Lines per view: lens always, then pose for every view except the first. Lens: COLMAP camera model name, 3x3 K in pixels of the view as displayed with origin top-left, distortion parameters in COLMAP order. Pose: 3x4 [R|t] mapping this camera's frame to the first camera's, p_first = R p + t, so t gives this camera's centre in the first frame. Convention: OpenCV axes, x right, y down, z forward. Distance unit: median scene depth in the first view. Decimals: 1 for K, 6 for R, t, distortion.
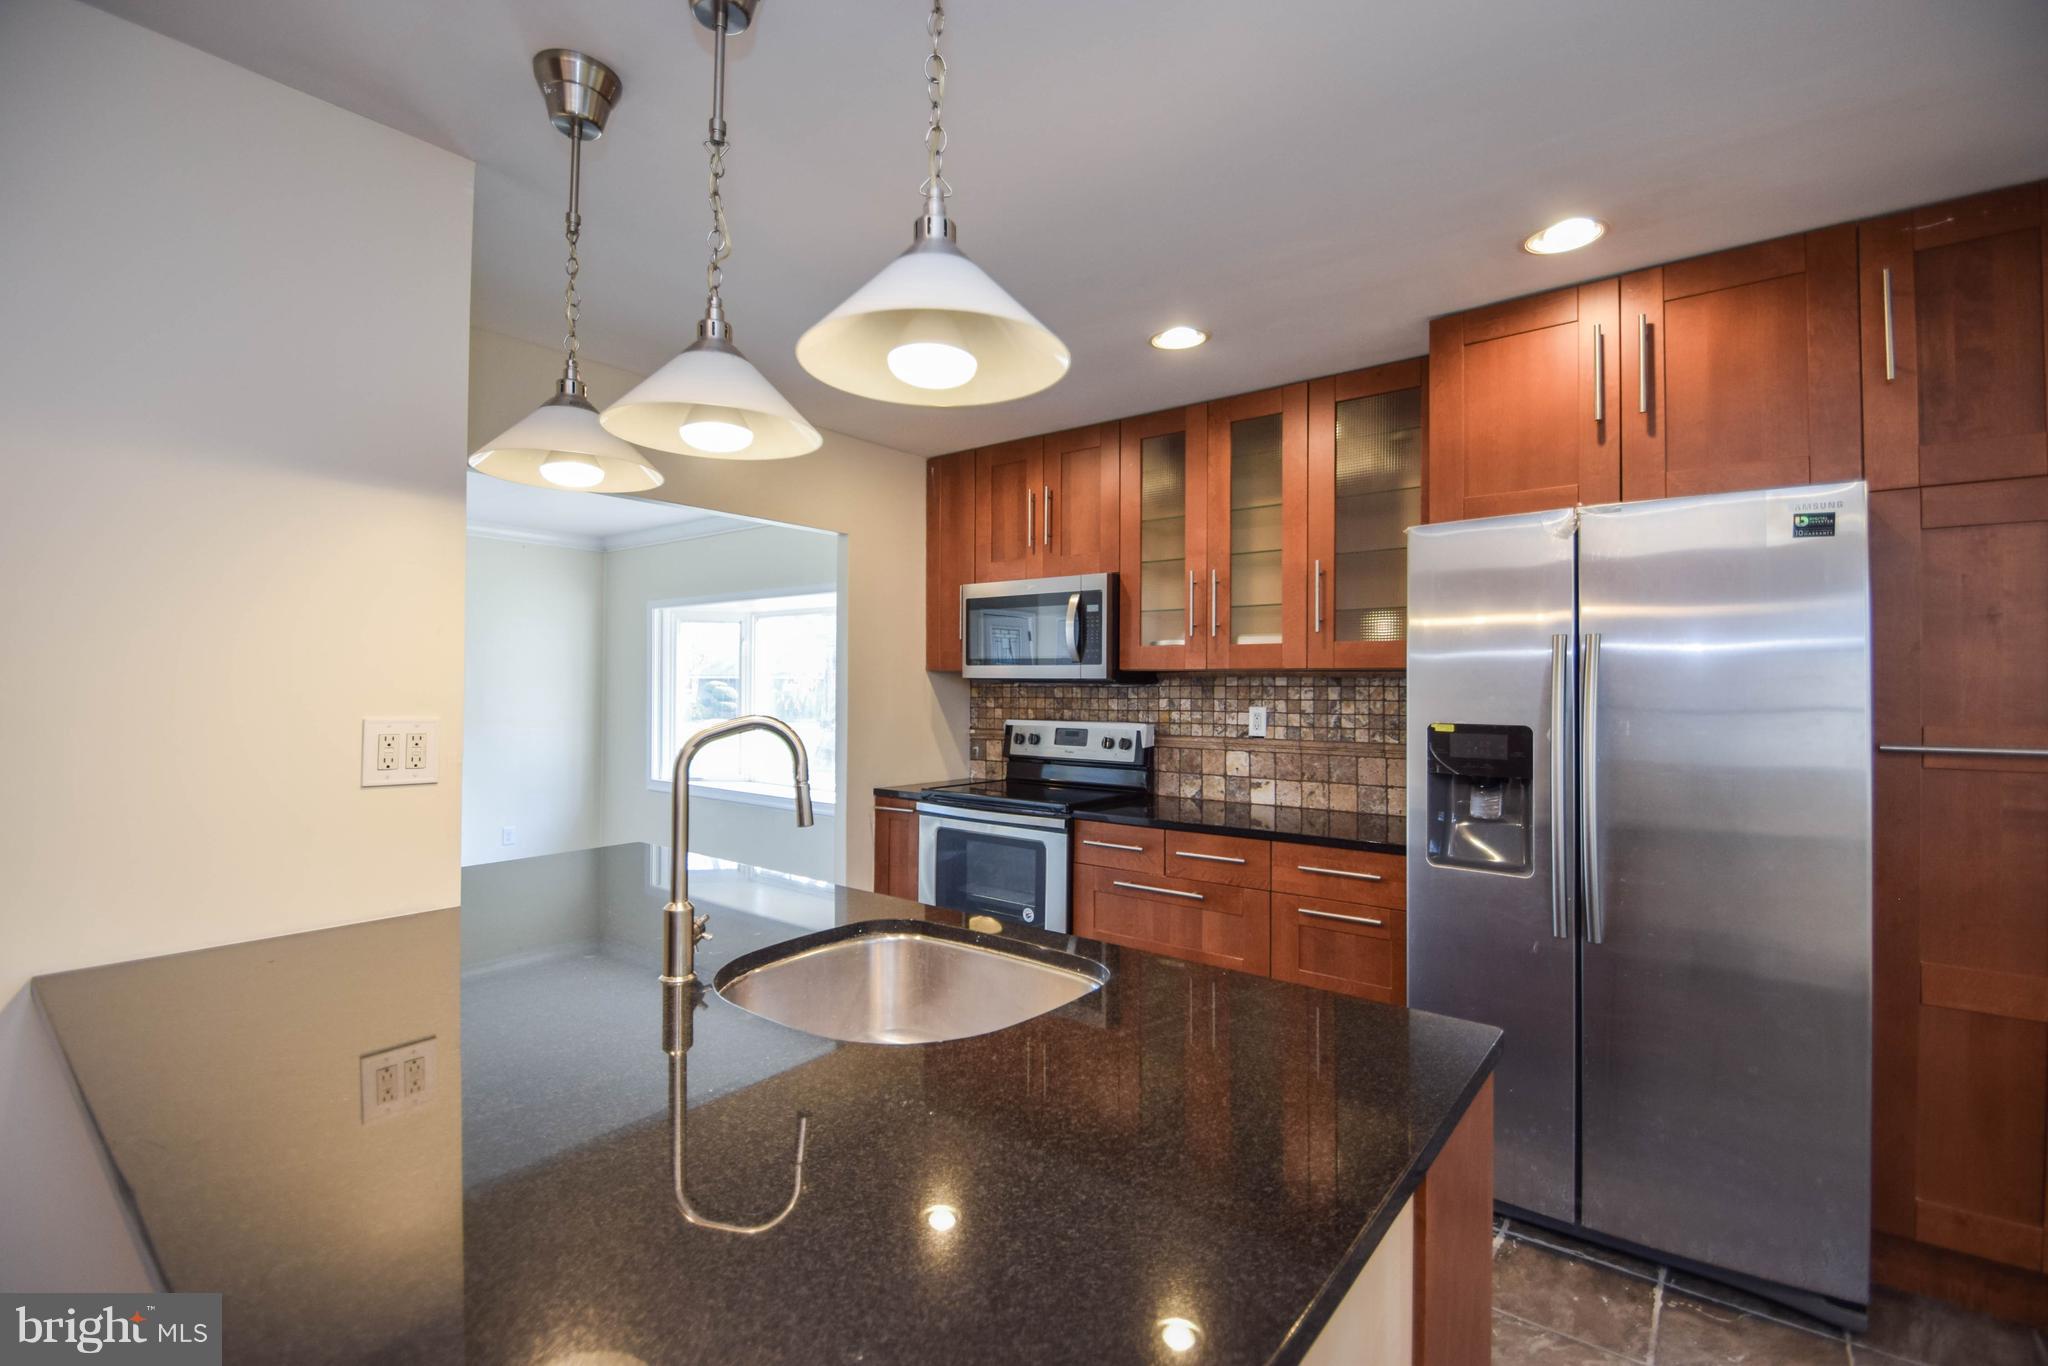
lens RADIAL K [[919.0, 0, 1037.0], [0, 919.0, 681.9], [0, 0, 1]] dist [0.003726, -0.011049]
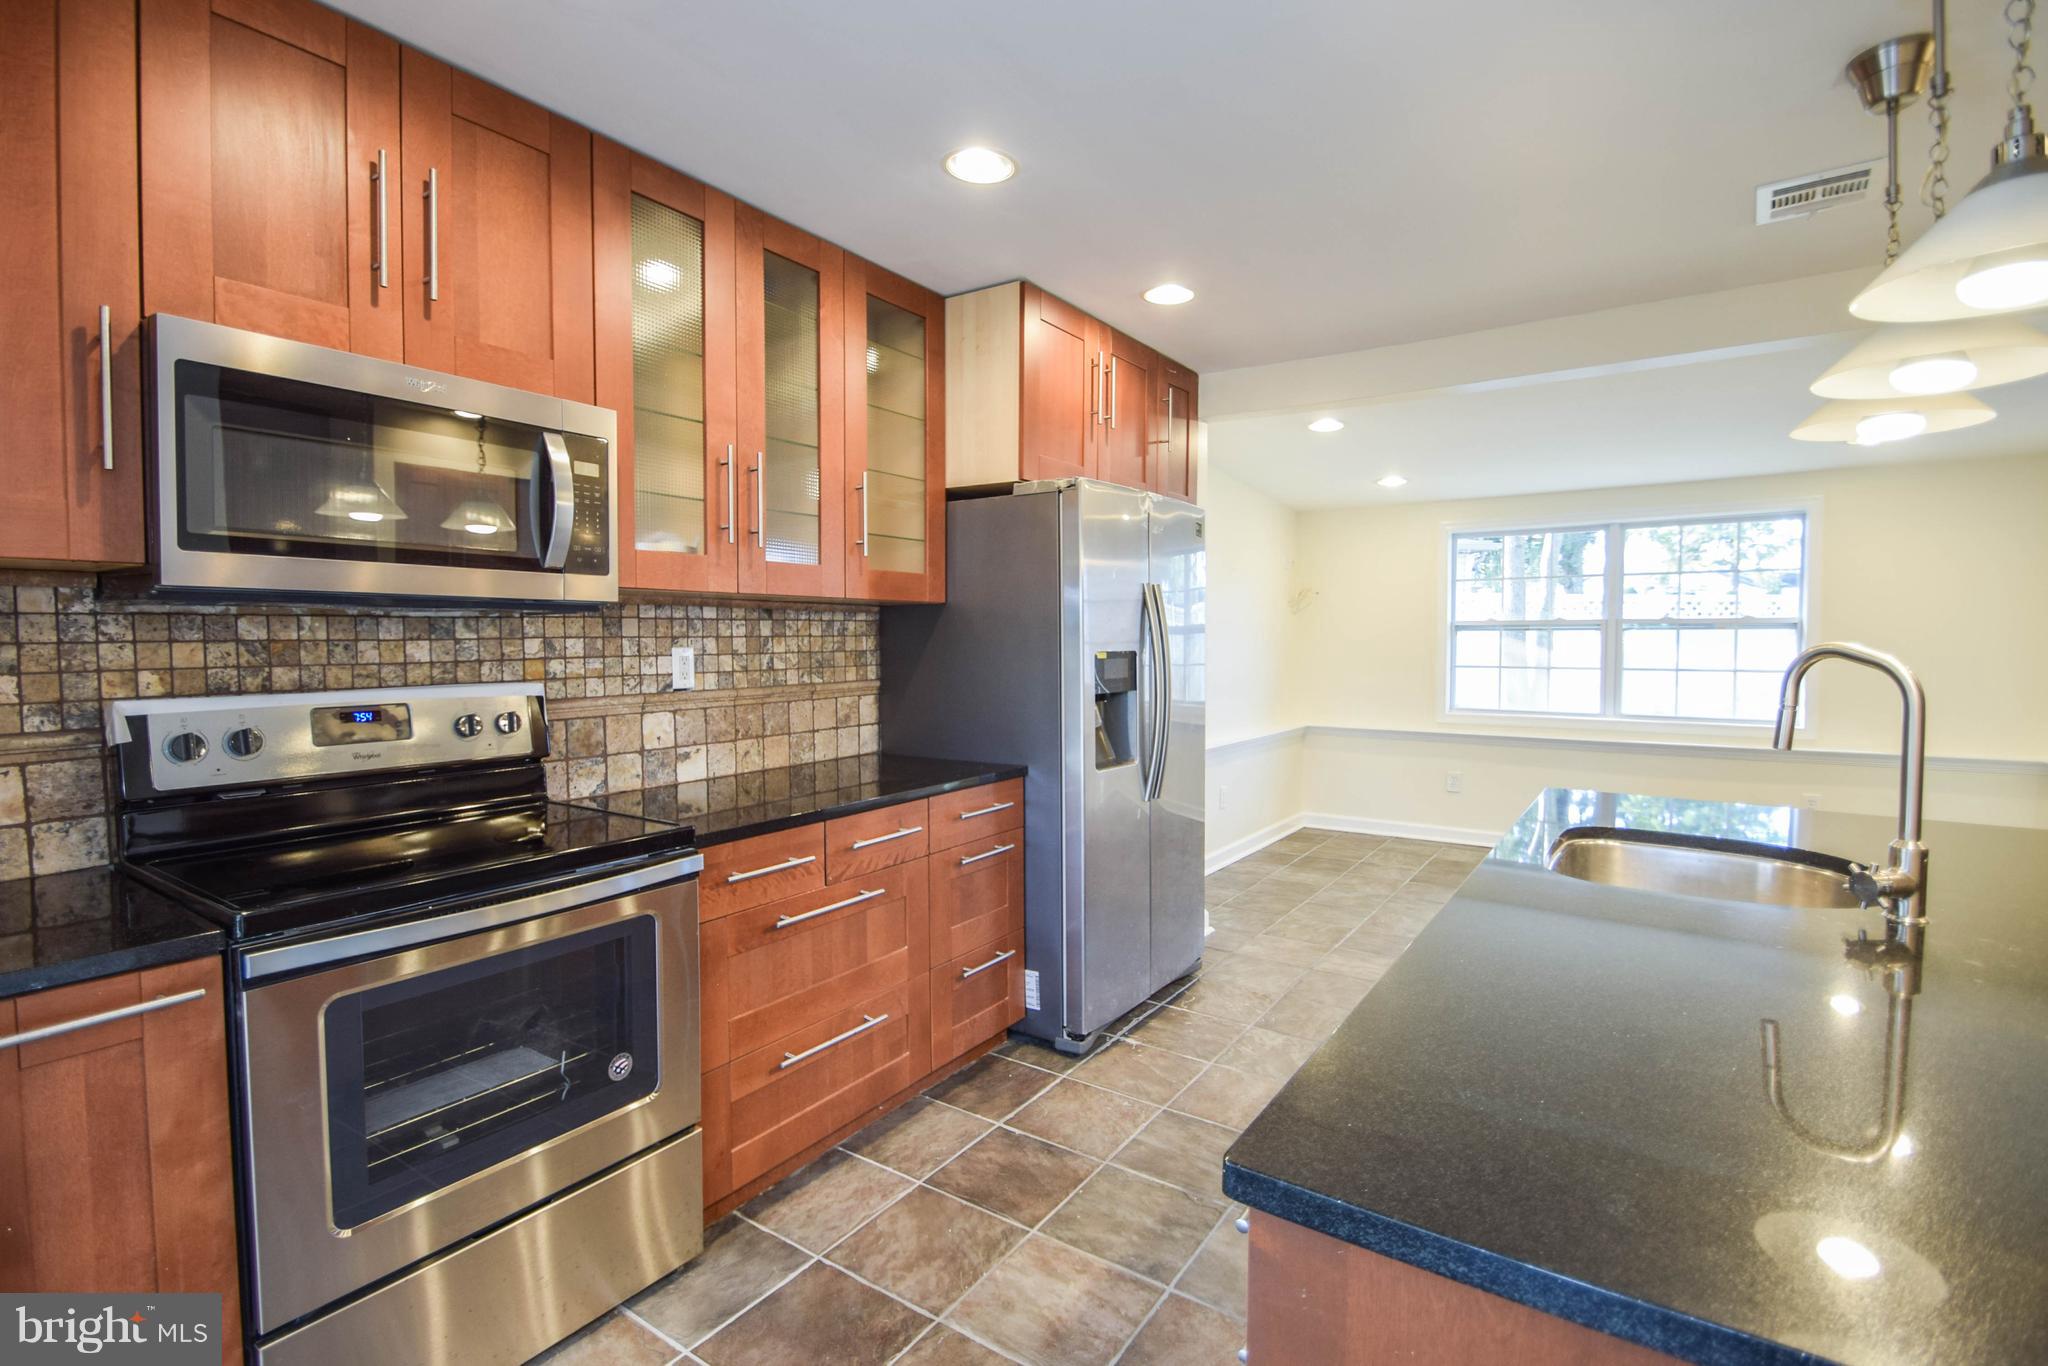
lens RADIAL K [[919.0, 0, 1046.3], [0, 919.0, 685.0], [0, 0, 1]] dist [0.003726, -0.011049]
pose [[-0.059926, -0.060834, 0.996347, -0.490469], [-0.005628, 0.998146, 0.060606, 0.011302], [-0.998187, -0.001975, -0.060157, 0.758553]]
